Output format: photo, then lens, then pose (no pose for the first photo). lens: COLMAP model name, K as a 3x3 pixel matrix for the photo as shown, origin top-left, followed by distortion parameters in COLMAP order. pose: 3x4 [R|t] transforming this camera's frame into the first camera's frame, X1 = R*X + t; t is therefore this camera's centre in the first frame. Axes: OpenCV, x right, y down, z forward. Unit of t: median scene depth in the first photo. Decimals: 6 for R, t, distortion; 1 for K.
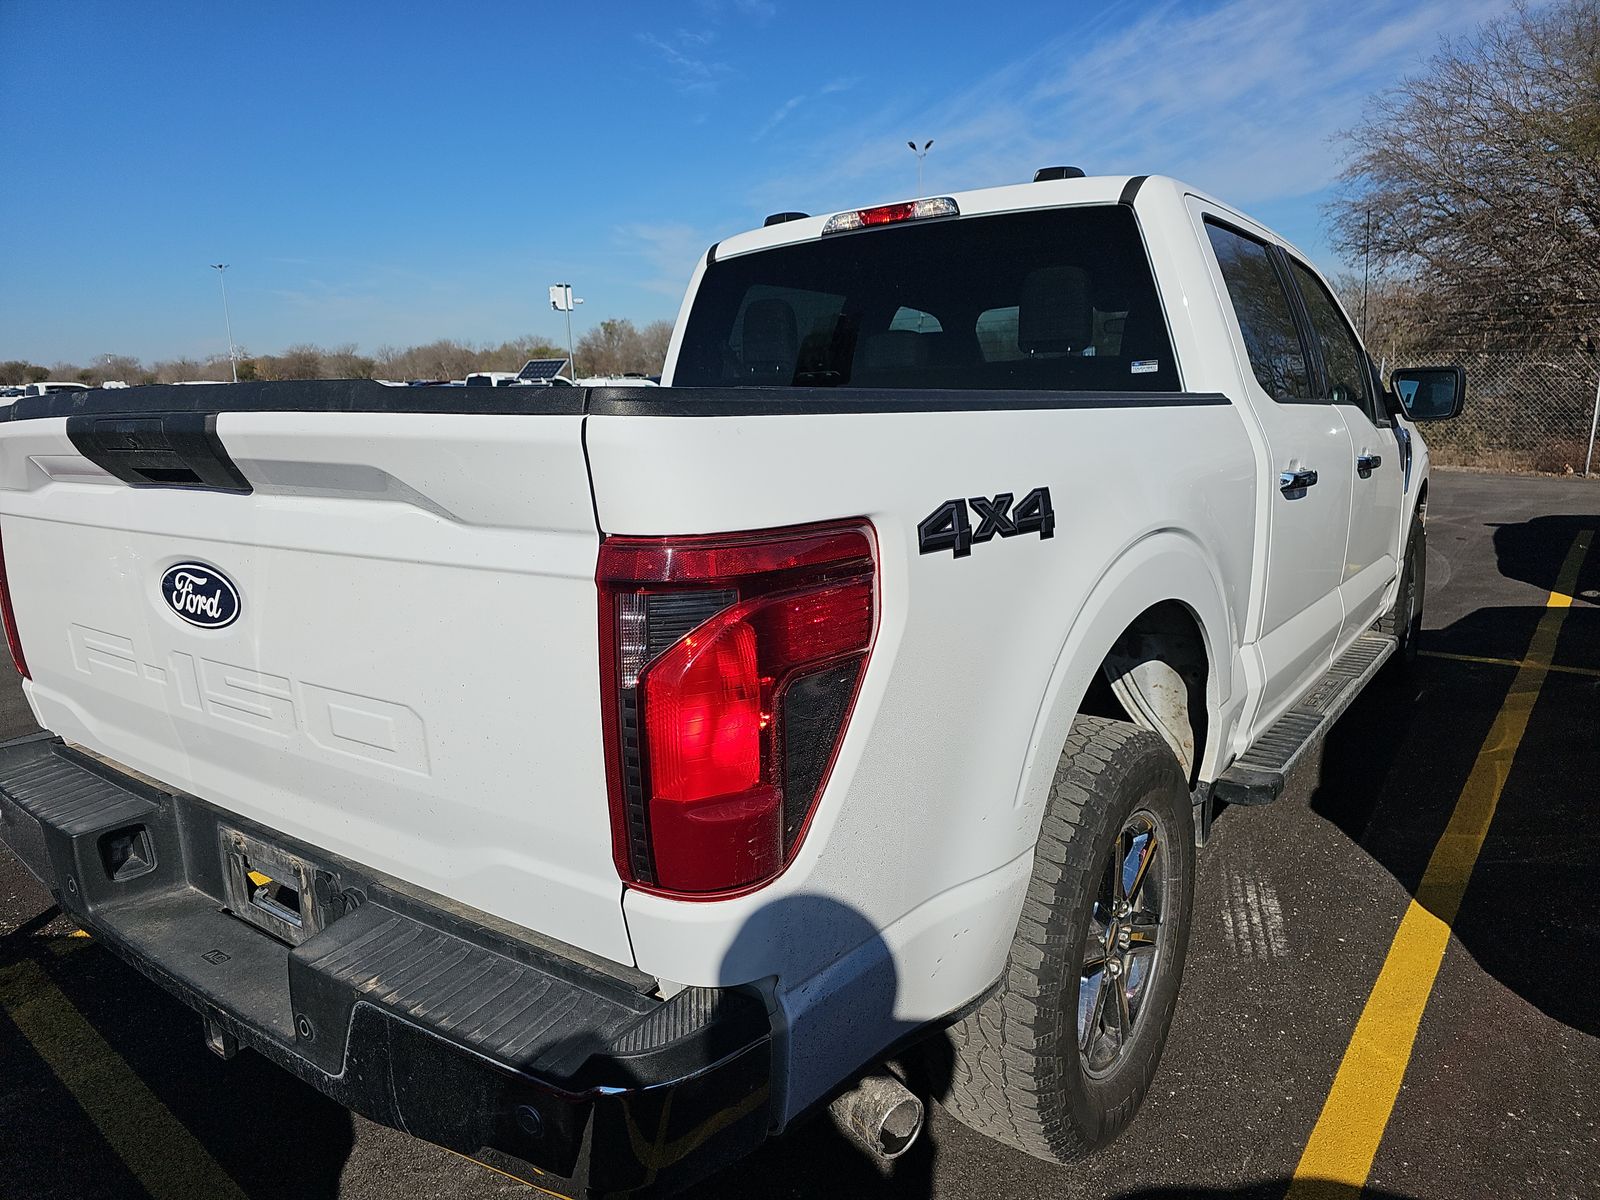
lens RADIAL K [[1060.5, 0, 796.0], [0, 1060.5, 598.4], [0, 0, 1]] dist [0.037759, -0.032164]
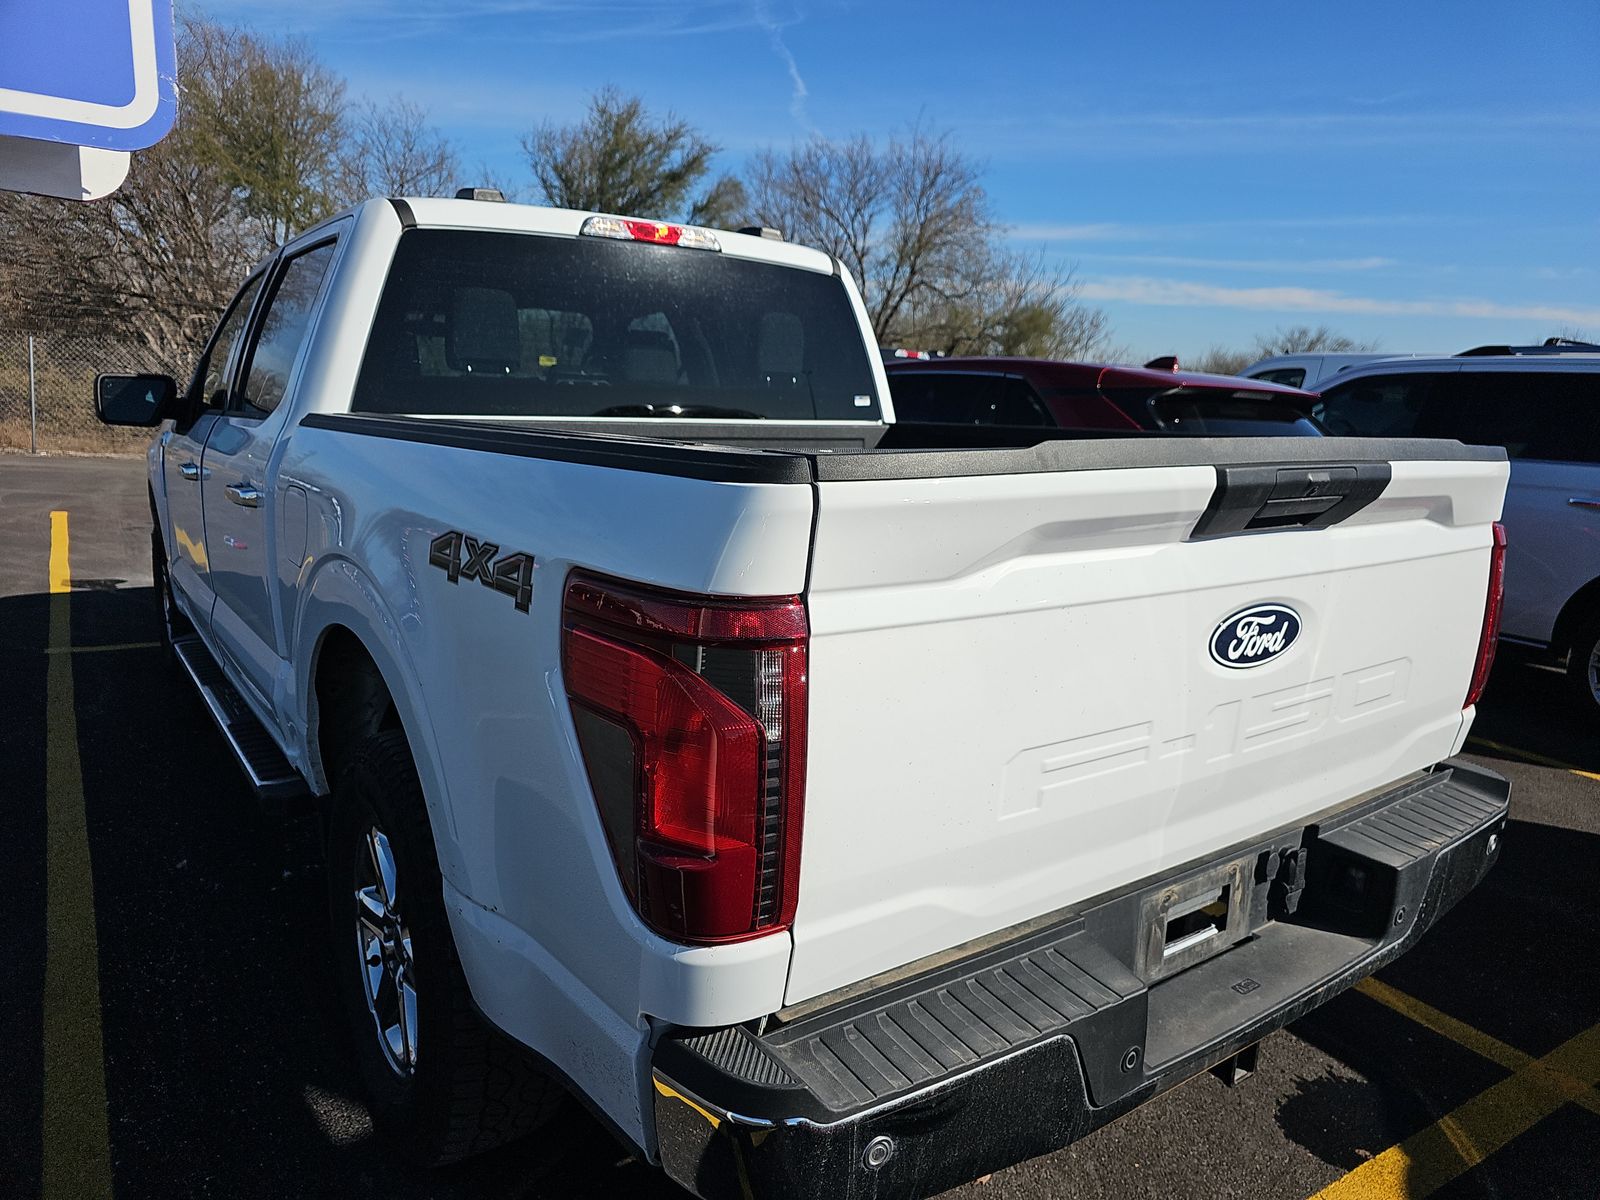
lens RADIAL K [[1060.5, 0, 821.7], [0, 1060.5, 585.2], [0, 0, 1]] dist [0.037759, -0.032164]
pose [[0.284916, -0.134987, 0.949000, -1.635632], [0.130988, 0.986230, 0.100956, -0.208201], [-0.949560, 0.095544, 0.298674, 1.082880]]
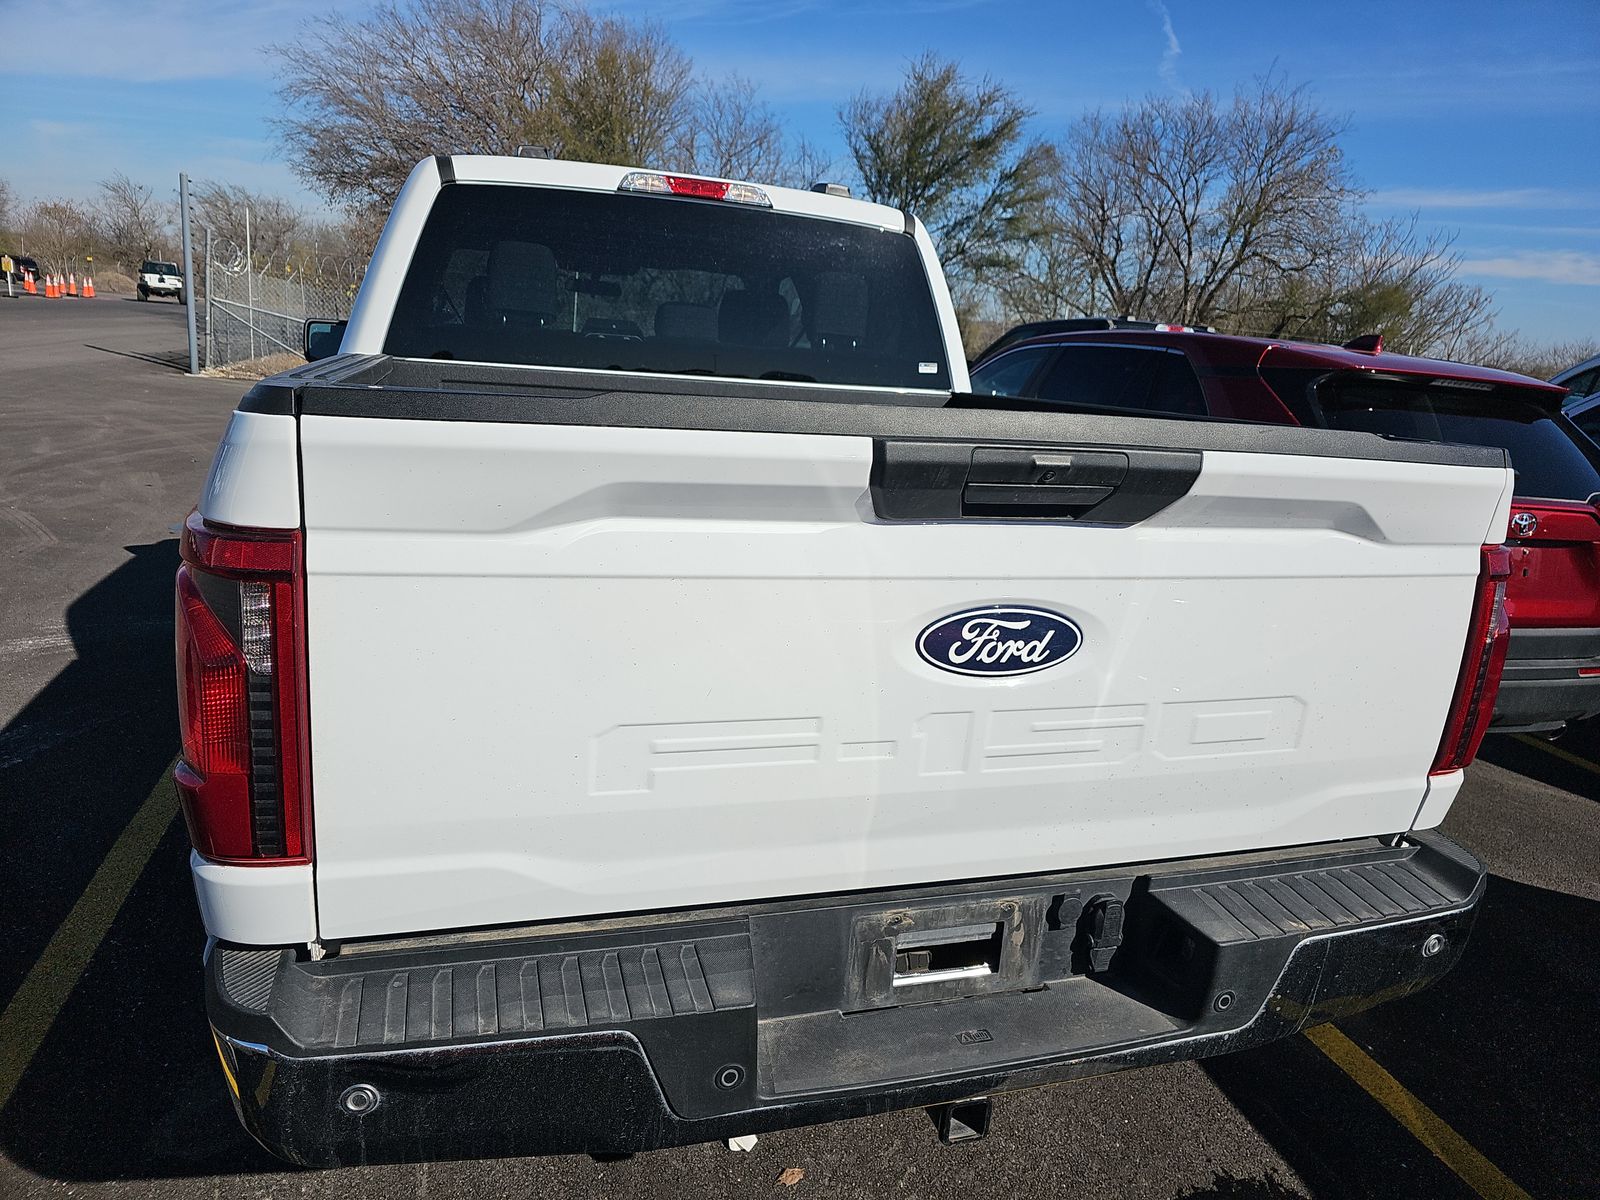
lens RADIAL K [[1060.5, 0, 807.4], [0, 1060.5, 590.3], [0, 0, 1]] dist [0.037759, -0.032164]
pose [[0.564943, -0.117468, 0.816725, -1.360421], [0.061438, 0.993055, 0.100331, -0.143143], [-0.822839, -0.006503, 0.568237, 0.629477]]
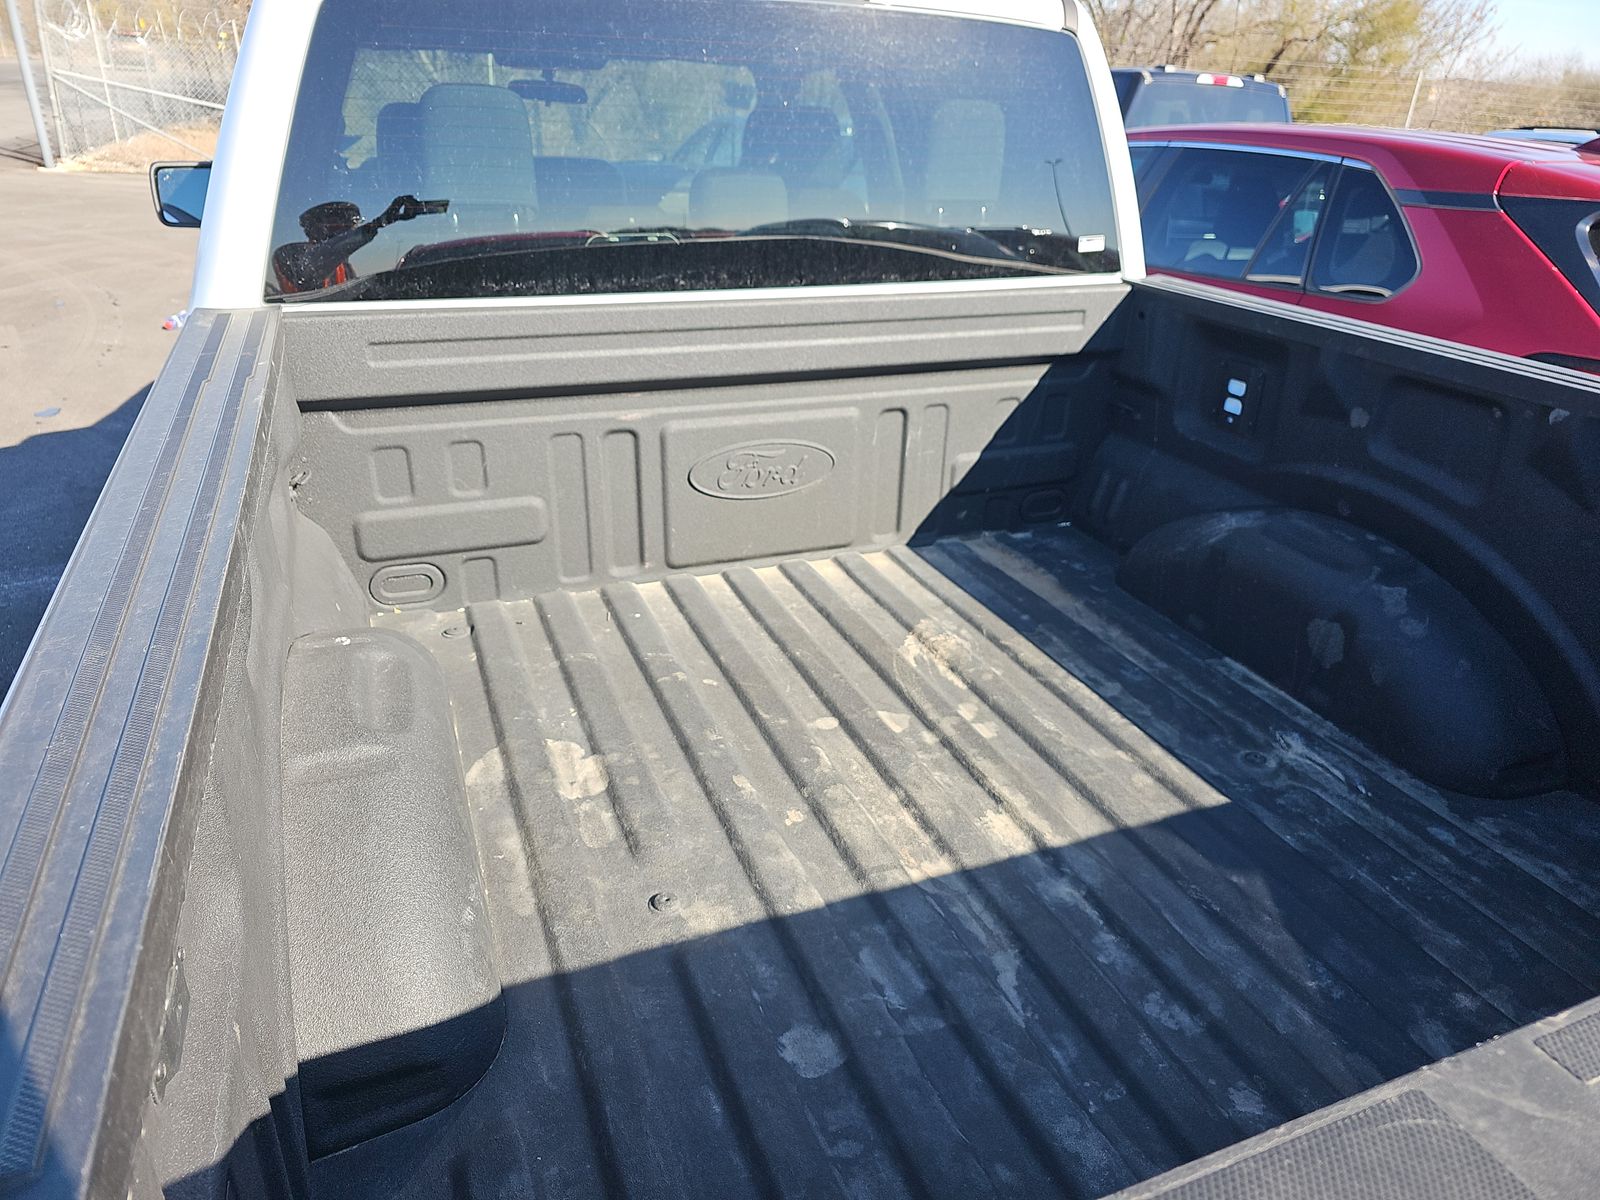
lens RADIAL K [[1060.5, 0, 823.4], [0, 1060.5, 600.1], [0, 0, 1]] dist [0.037759, -0.032164]
pose [[0.508356, -0.330931, 0.795021, -0.937066], [0.106324, 0.940268, 0.323405, -0.402856], [-0.854558, -0.079875, 0.513177, 1.162916]]
